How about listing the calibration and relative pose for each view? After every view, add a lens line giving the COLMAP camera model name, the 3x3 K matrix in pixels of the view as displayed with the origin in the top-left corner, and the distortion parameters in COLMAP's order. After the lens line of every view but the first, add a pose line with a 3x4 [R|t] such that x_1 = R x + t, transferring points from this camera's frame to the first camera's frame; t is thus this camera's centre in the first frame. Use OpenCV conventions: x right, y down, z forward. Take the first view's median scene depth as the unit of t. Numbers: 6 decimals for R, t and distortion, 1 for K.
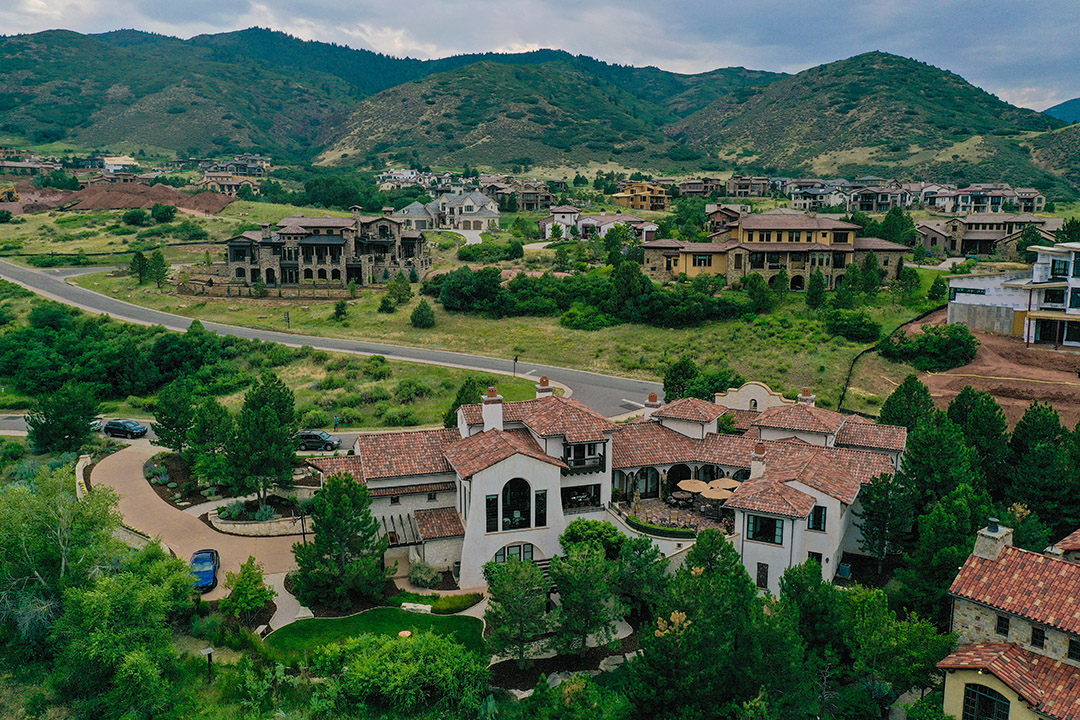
lens RADIAL K [[850.7, 0, 540.0], [0, 850.7, 360.0], [0, 0, 1]] dist [0.002723, -0.004343]
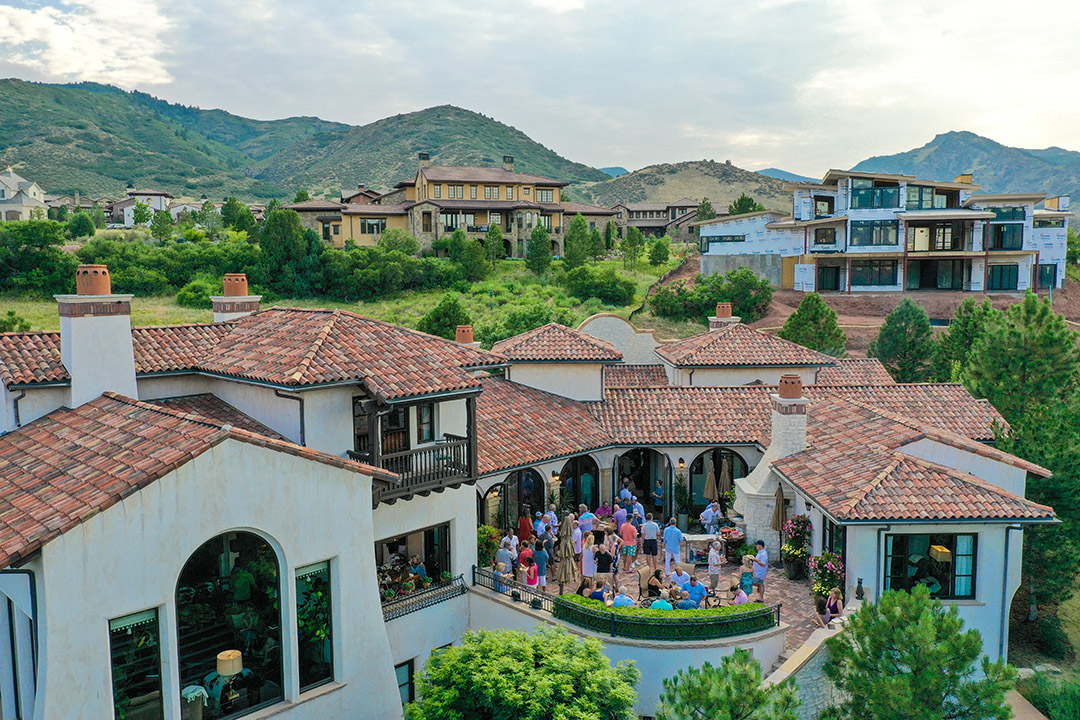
lens RADIAL K [[850.7, 0, 540.0], [0, 850.7, 360.0], [0, 0, 1]] dist [0.002723, -0.004343]
pose [[0.886910, -0.057994, 0.458287, -0.026402], [0.087818, 0.995164, -0.044018, 0.045456], [-0.453518, 0.079285, 0.887714, 0.307726]]
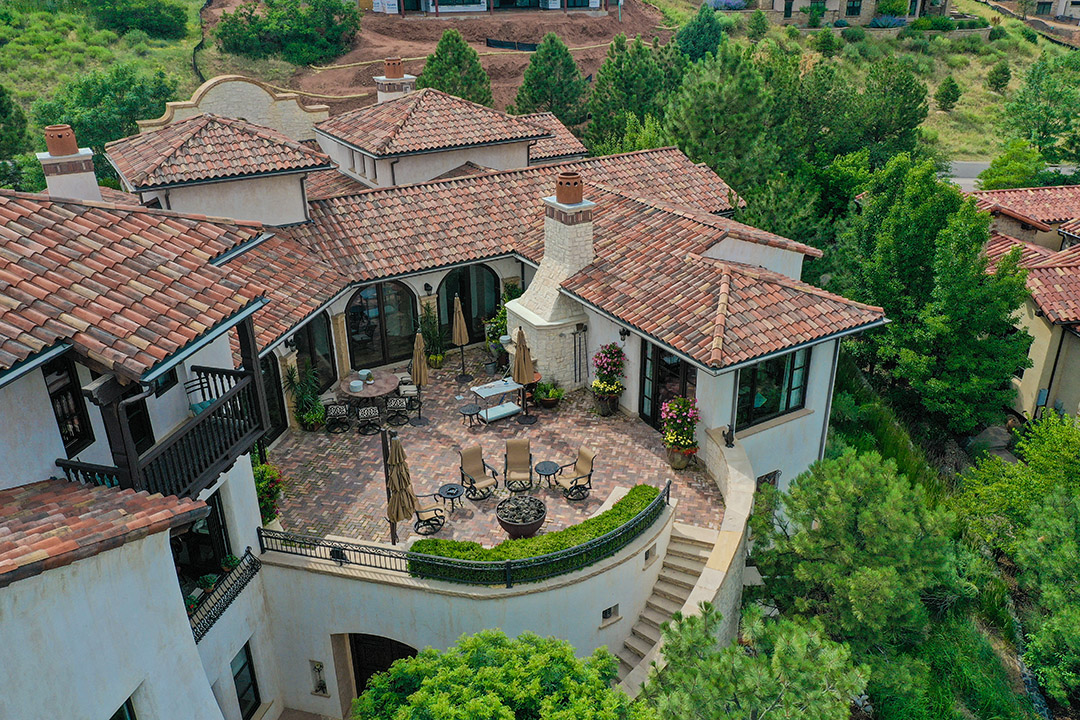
lens RADIAL K [[847.1, 0, 540.0], [0, 847.1, 360.0], [0, 0, 1]] dist [0.006210, 0.000843]
pose [[0.520897, -0.367545, 0.770440, -0.023850], [0.153952, 0.928206, 0.338722, 0.022260], [-0.839622, -0.057828, 0.540084, 0.374694]]
